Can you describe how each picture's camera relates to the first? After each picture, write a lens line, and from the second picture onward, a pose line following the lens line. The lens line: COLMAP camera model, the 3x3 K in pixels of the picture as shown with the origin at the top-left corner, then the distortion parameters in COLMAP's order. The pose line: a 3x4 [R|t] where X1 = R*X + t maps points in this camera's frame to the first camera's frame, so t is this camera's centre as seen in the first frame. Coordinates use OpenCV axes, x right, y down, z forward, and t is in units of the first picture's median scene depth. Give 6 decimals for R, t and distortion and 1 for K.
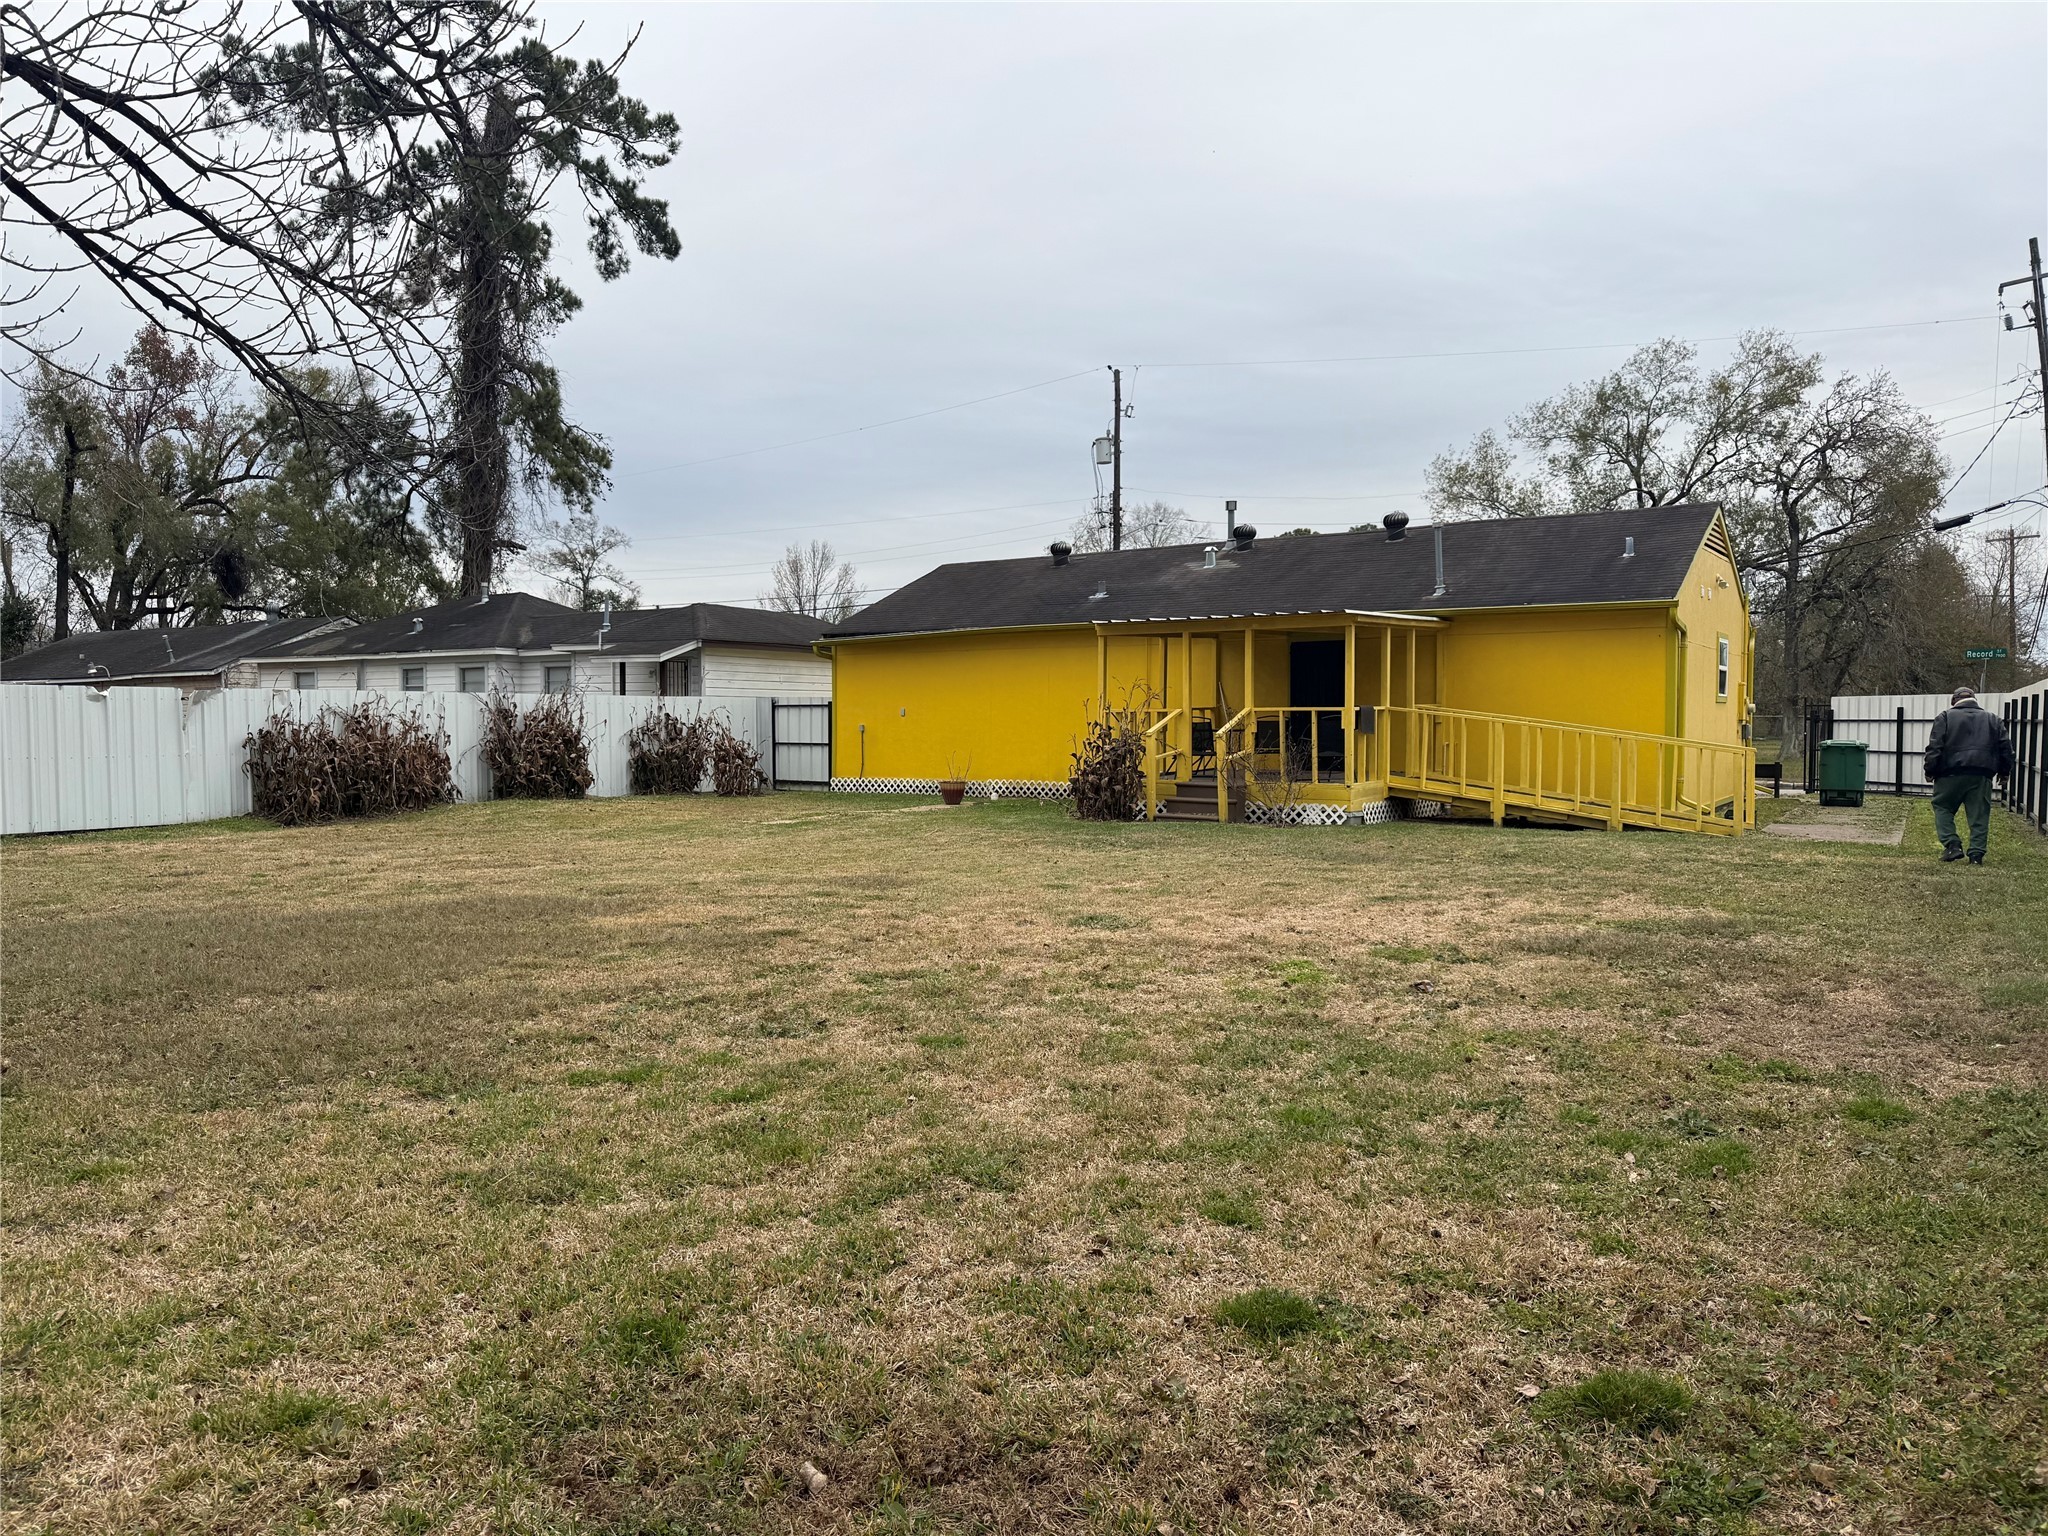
lens RADIAL K [[1420.7, 0, 1027.2], [0, 1420.7, 773.6], [0, 0, 1]] dist [0.135320, -0.206725]
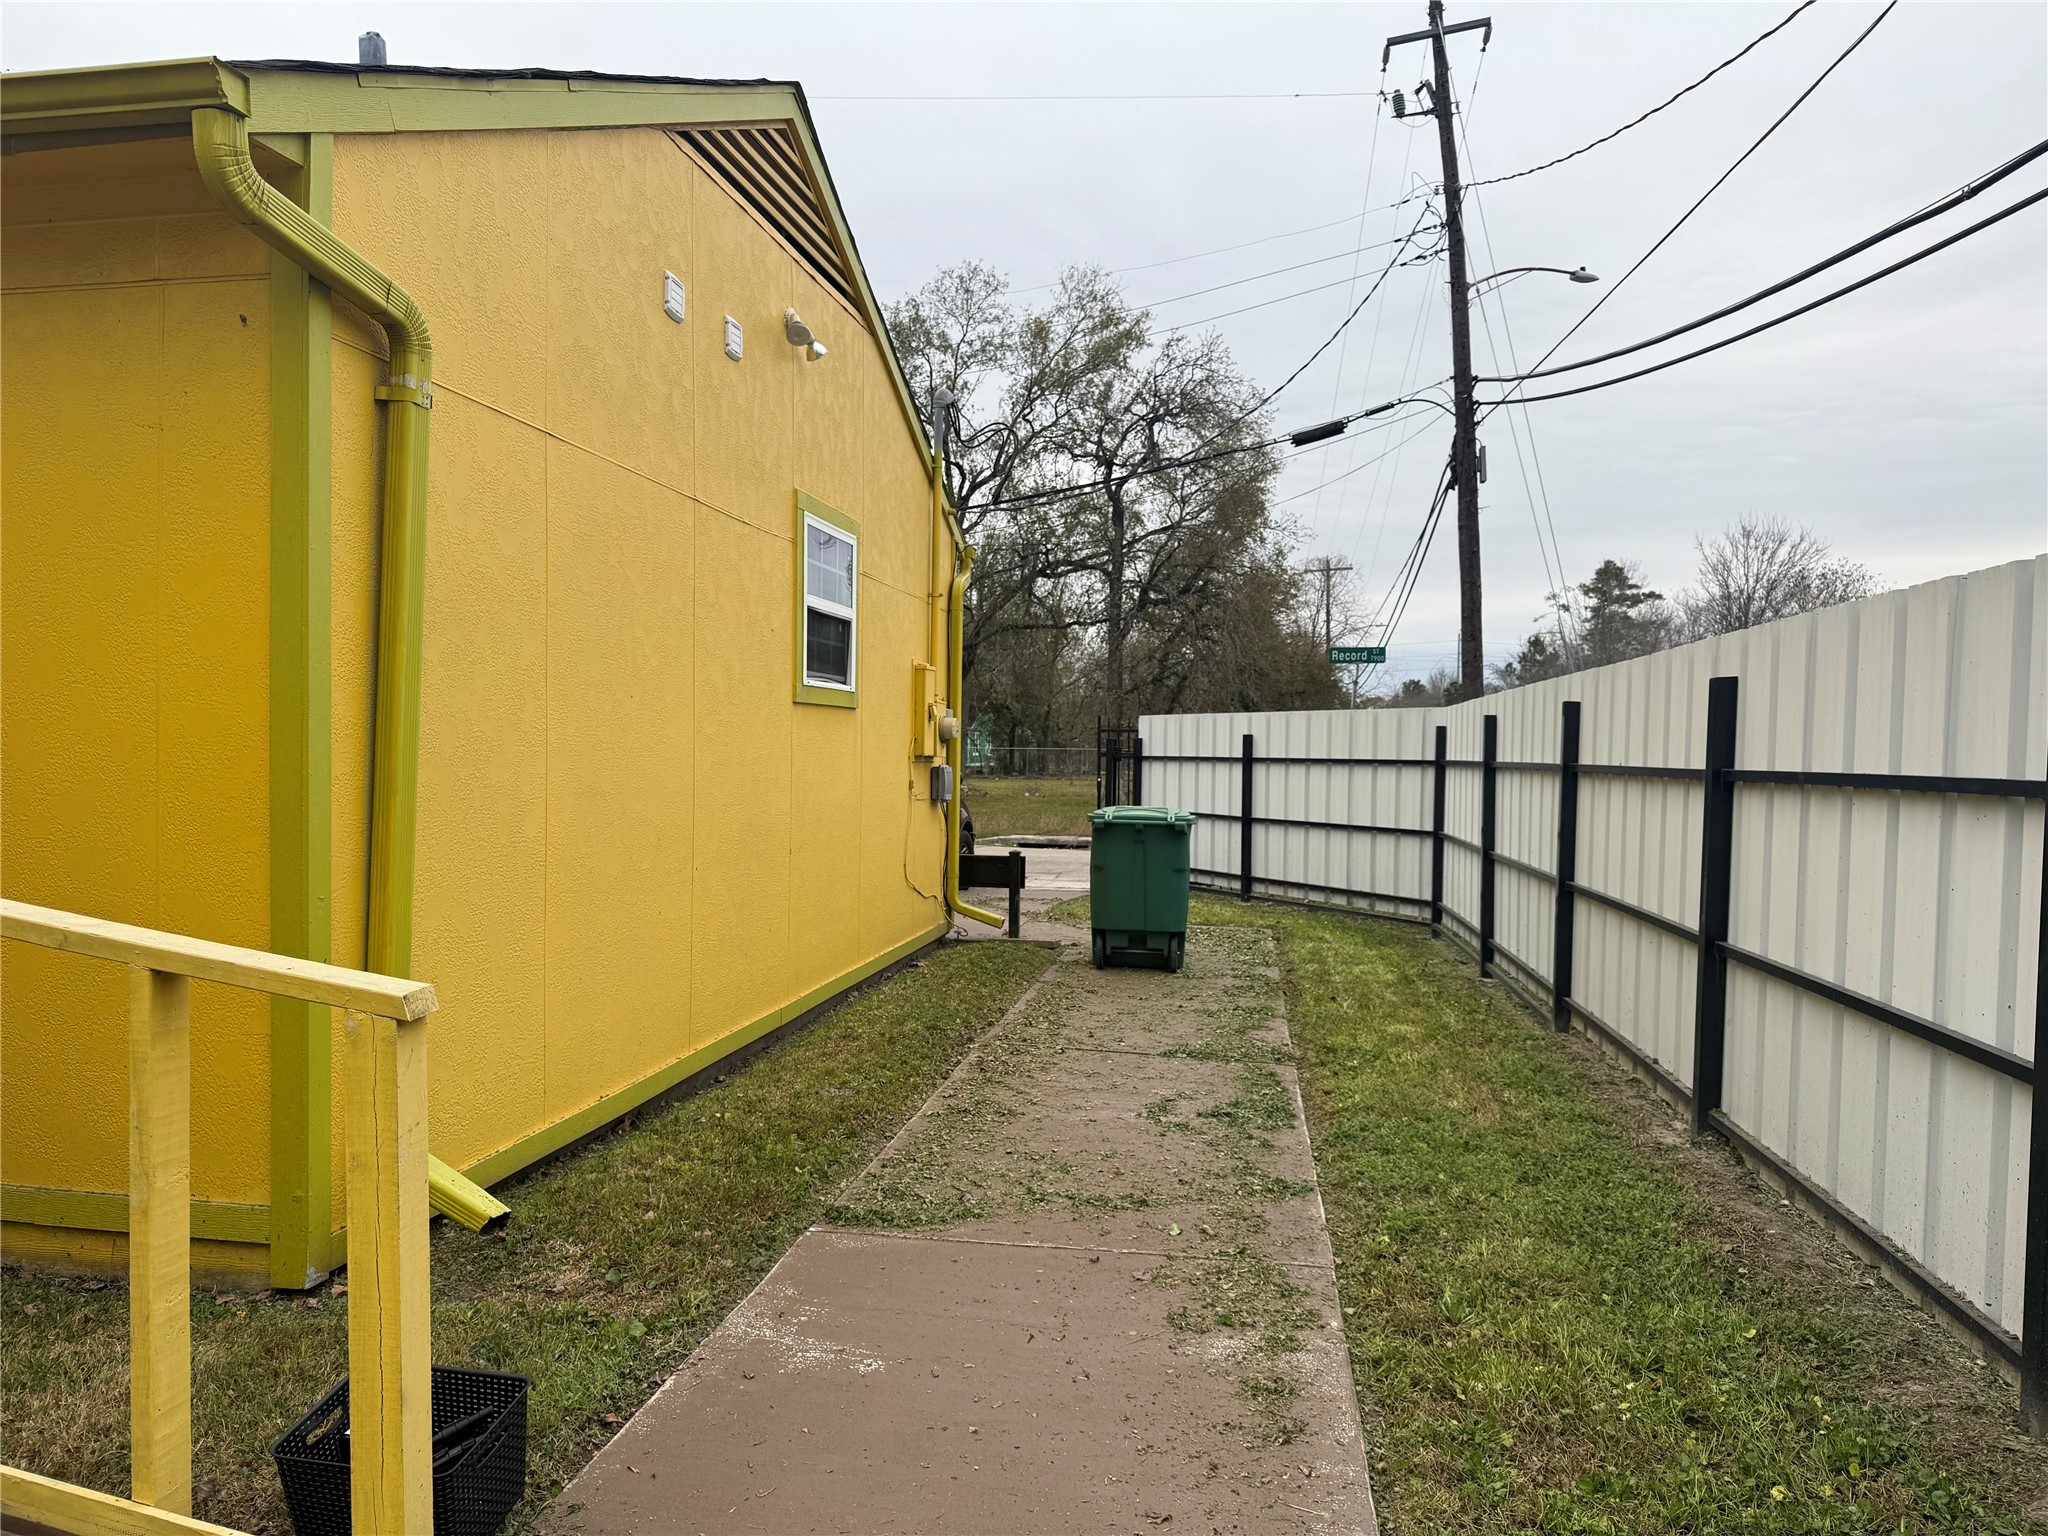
lens RADIAL K [[1420.7, 0, 1027.2], [0, 1420.7, 773.6], [0, 0, 1]] dist [0.135320, -0.206725]
pose [[0.919452, 0.005993, 0.393156, 0.278141], [0.001325, 0.999831, -0.018339, -0.018918], [-0.393200, 0.017383, 0.919289, 0.477459]]
